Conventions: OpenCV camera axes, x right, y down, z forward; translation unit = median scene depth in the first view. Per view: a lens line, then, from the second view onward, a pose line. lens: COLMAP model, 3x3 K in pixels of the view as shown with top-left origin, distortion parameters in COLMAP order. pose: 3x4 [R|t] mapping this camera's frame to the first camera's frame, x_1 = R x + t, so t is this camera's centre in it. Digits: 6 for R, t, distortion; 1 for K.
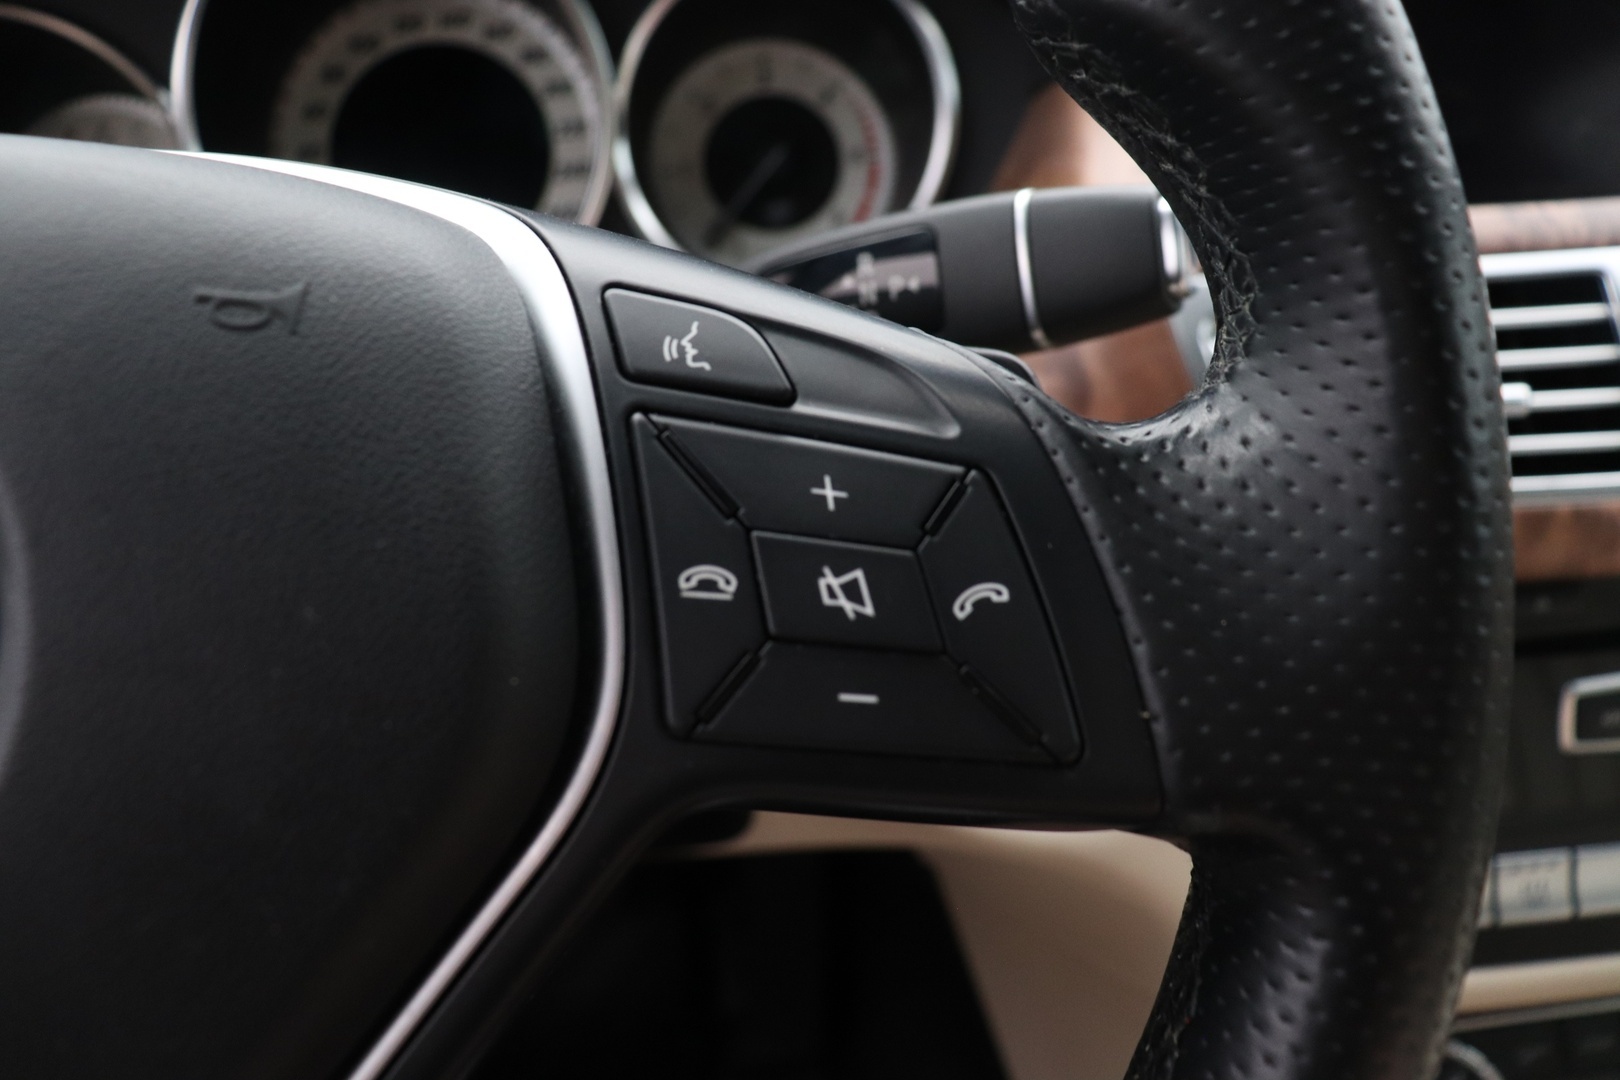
lens RADIAL K [[1335.9, 0, 810.0], [0, 1335.9, 540.0], [0, 0, 1]] dist [-0.218846, 0.262895]
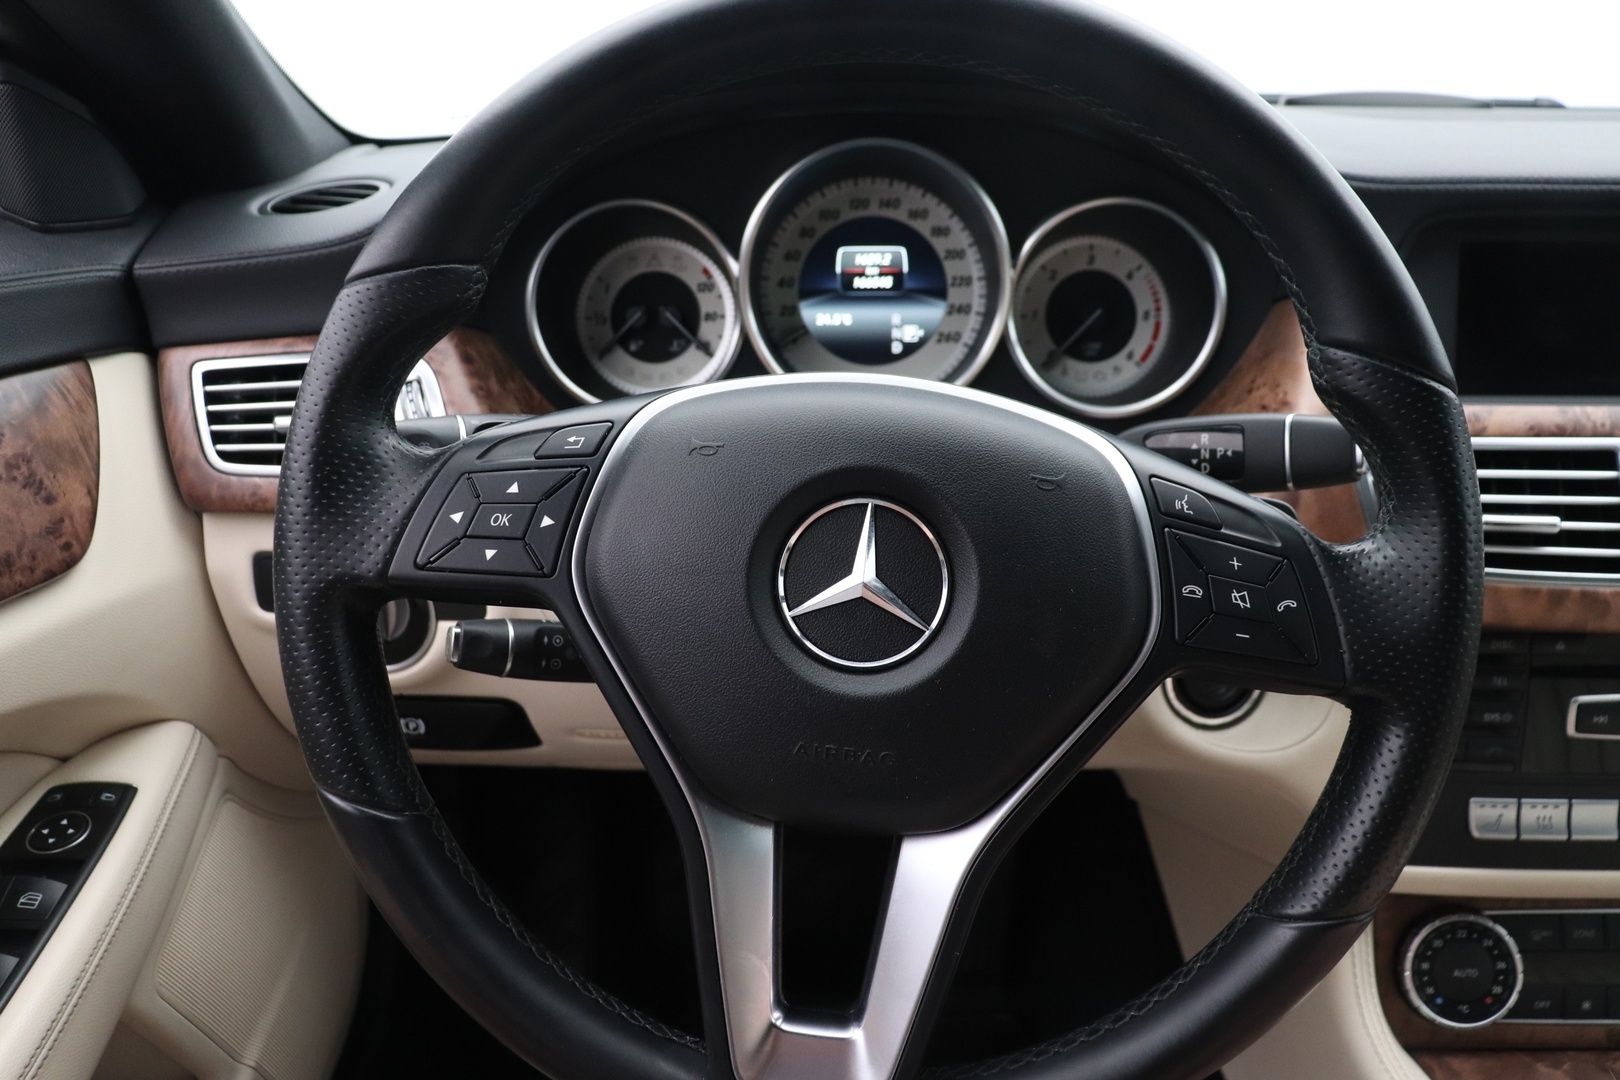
lens RADIAL K [[1335.9, 0, 810.0], [0, 1335.9, 540.0], [0, 0, 1]] dist [-0.218846, 0.262895]
pose [[0.991442, 0.088566, -0.095908, -0.589973], [-0.088839, 0.996045, 0.001429, -0.008071], [0.095655, 0.007104, 0.995389, -1.763155]]
